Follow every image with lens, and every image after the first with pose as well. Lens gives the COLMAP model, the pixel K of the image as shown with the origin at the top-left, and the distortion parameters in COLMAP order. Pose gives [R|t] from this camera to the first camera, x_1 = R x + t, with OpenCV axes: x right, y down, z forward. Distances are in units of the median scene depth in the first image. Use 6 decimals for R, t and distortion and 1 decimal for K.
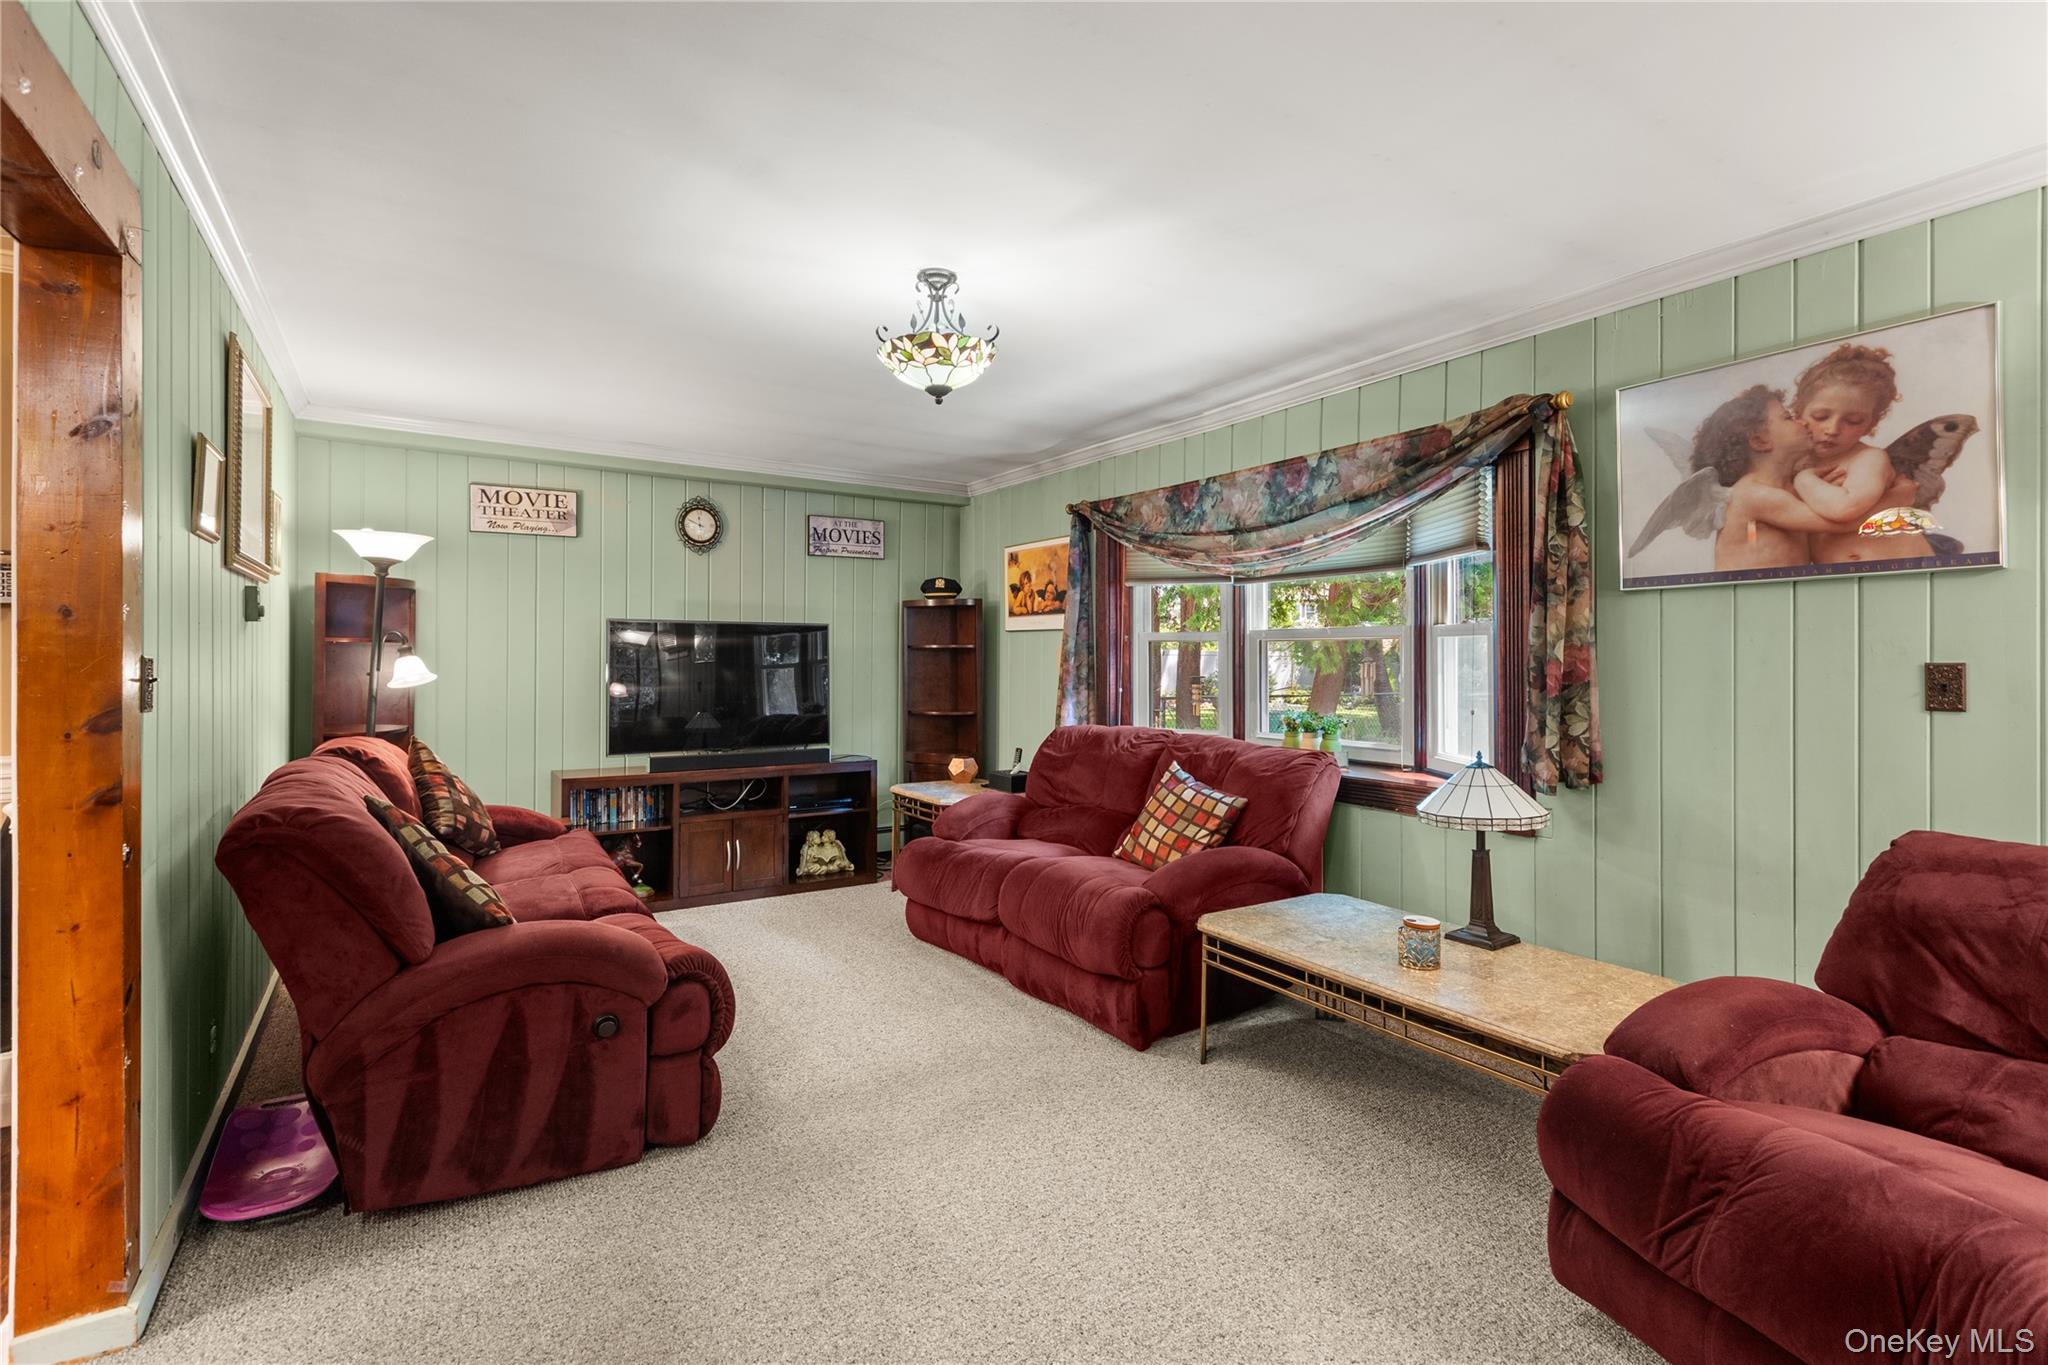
lens RADIAL K [[942.0, 0, 1019.7], [0, 942.0, 655.5], [0, 0, 1]] dist [0.010210, 0.000050]
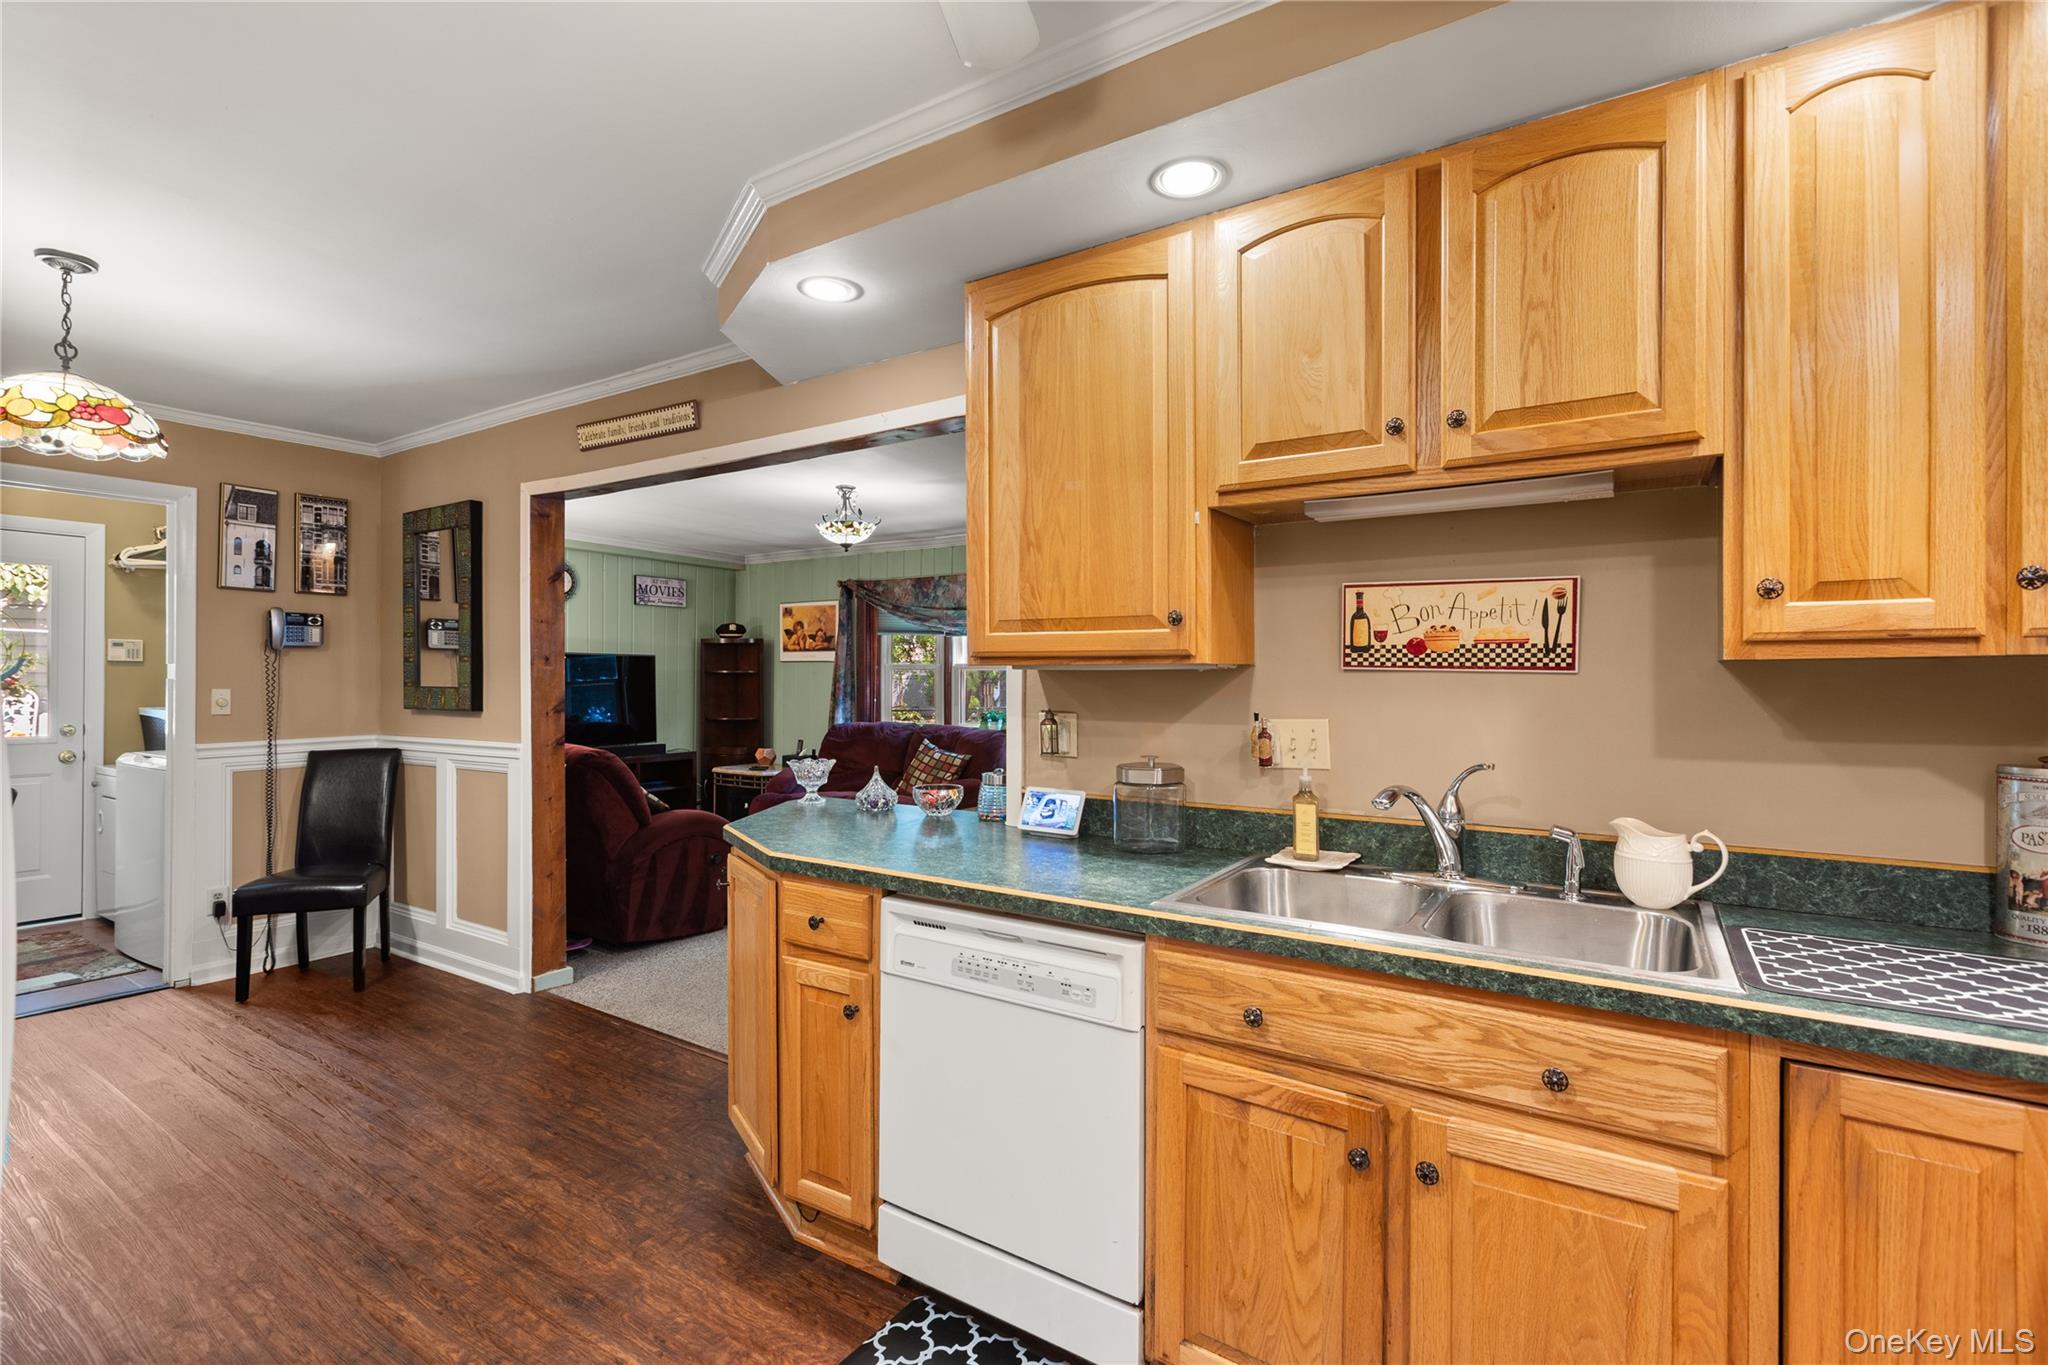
lens RADIAL K [[942.0, 0, 1017.0], [0, 942.0, 676.5], [0, 0, 1]] dist [0.010210, 0.000050]
pose [[0.909029, 0.001974, 0.416729, -0.329103], [-0.001279, 0.999997, -0.001946, -0.000249], [-0.416732, 0.001236, 0.909029, -0.533644]]
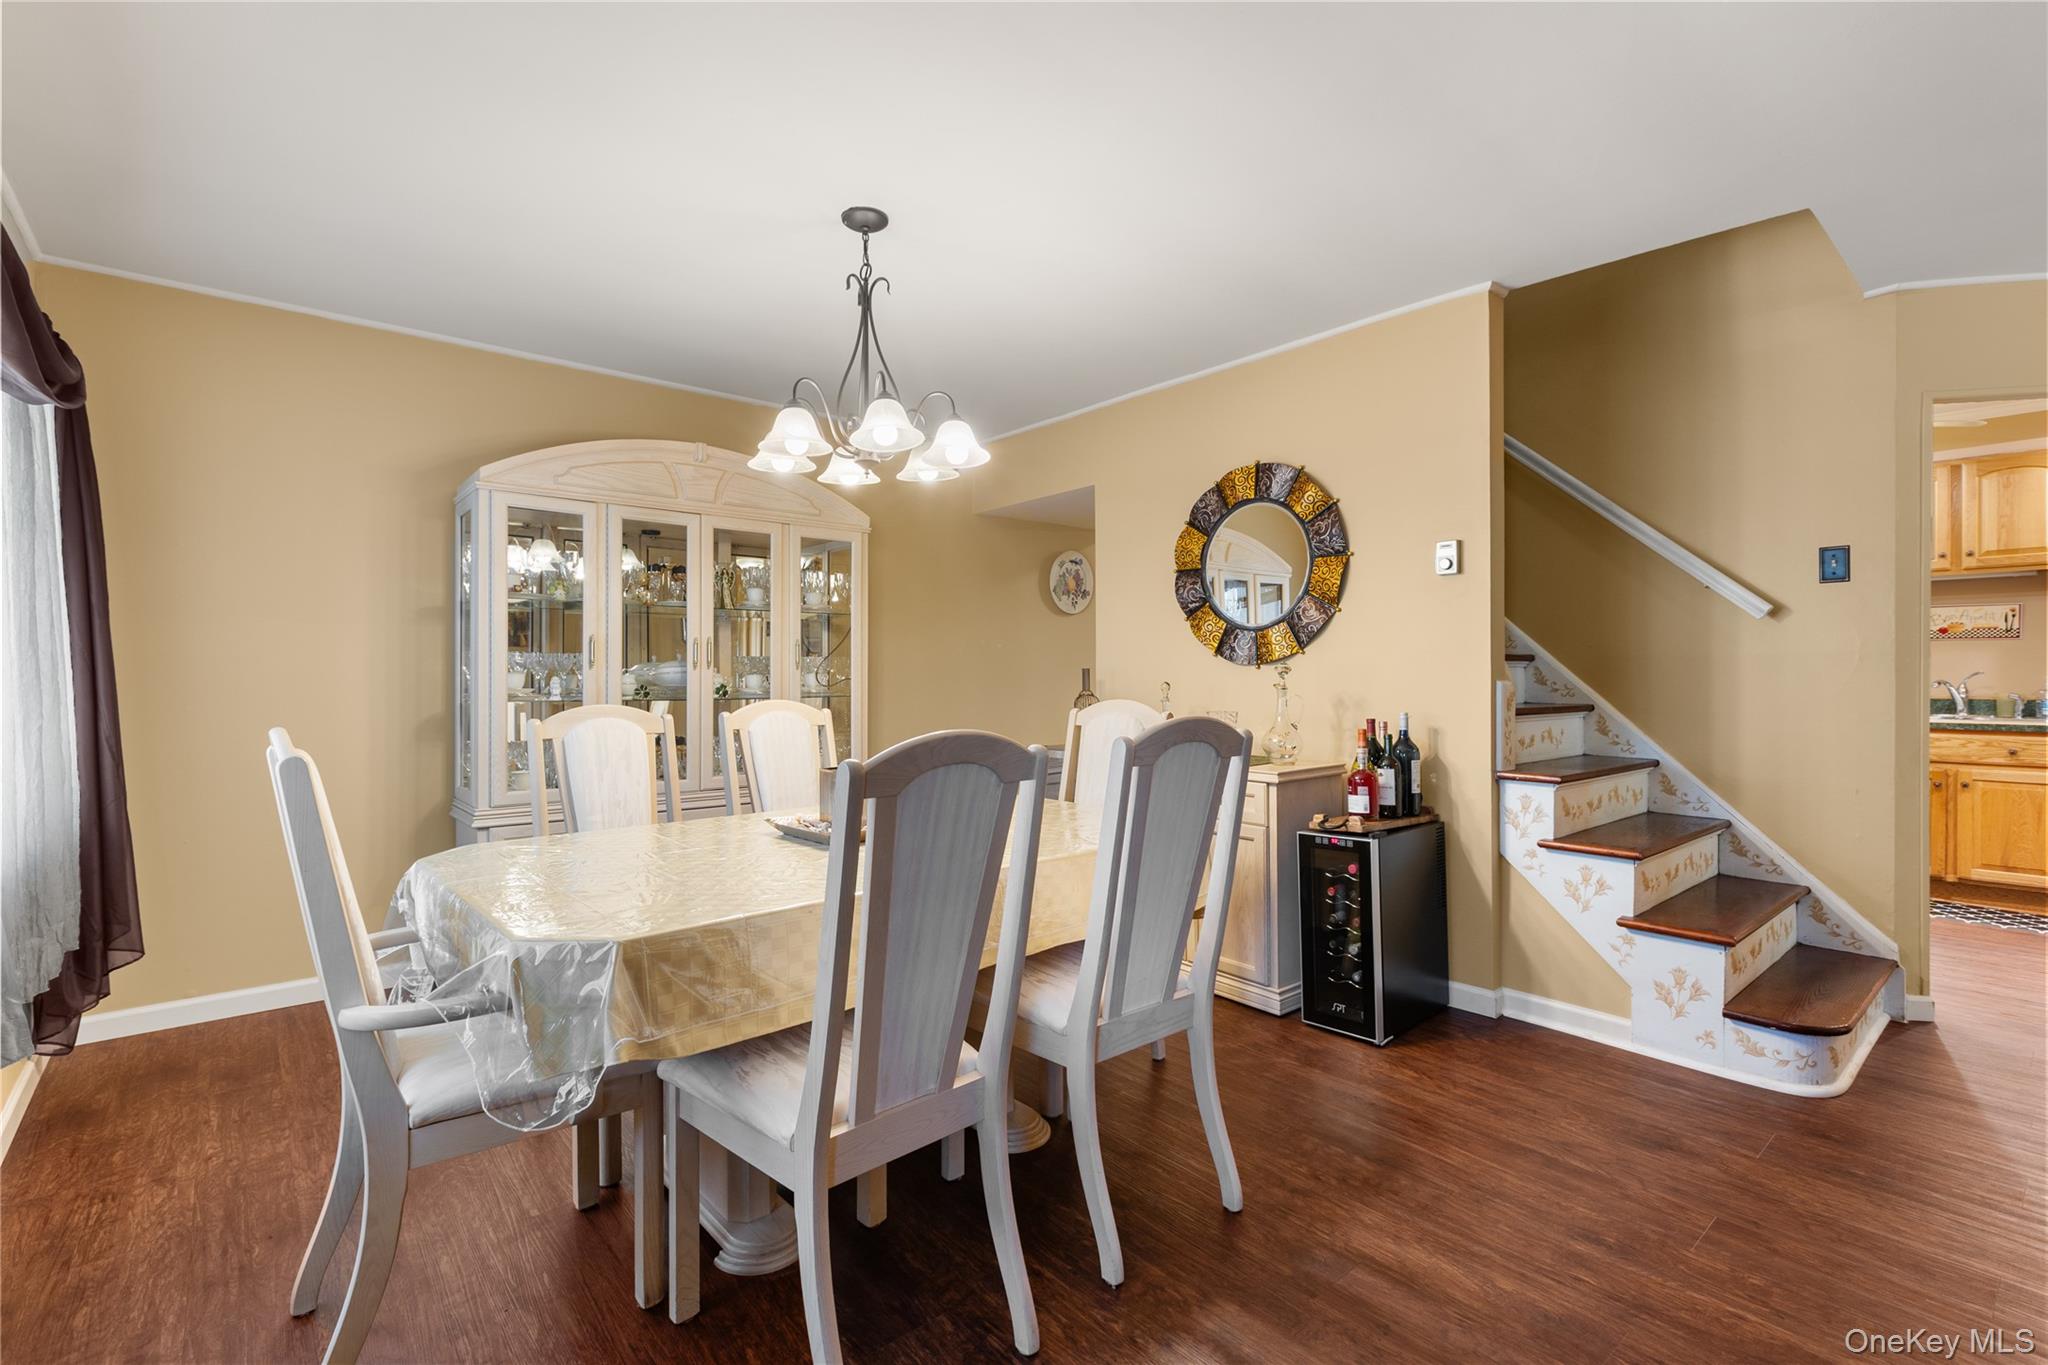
lens RADIAL K [[942.0, 0, 1024.2], [0, 942.0, 678.5], [0, 0, 1]] dist [0.010210, 0.000050]
pose [[0.989393, -0.003550, 0.145217, -1.087642], [0.003712, 0.999993, -0.000845, 0.032697], [-0.145213, 0.001375, 0.989399, -1.075631]]
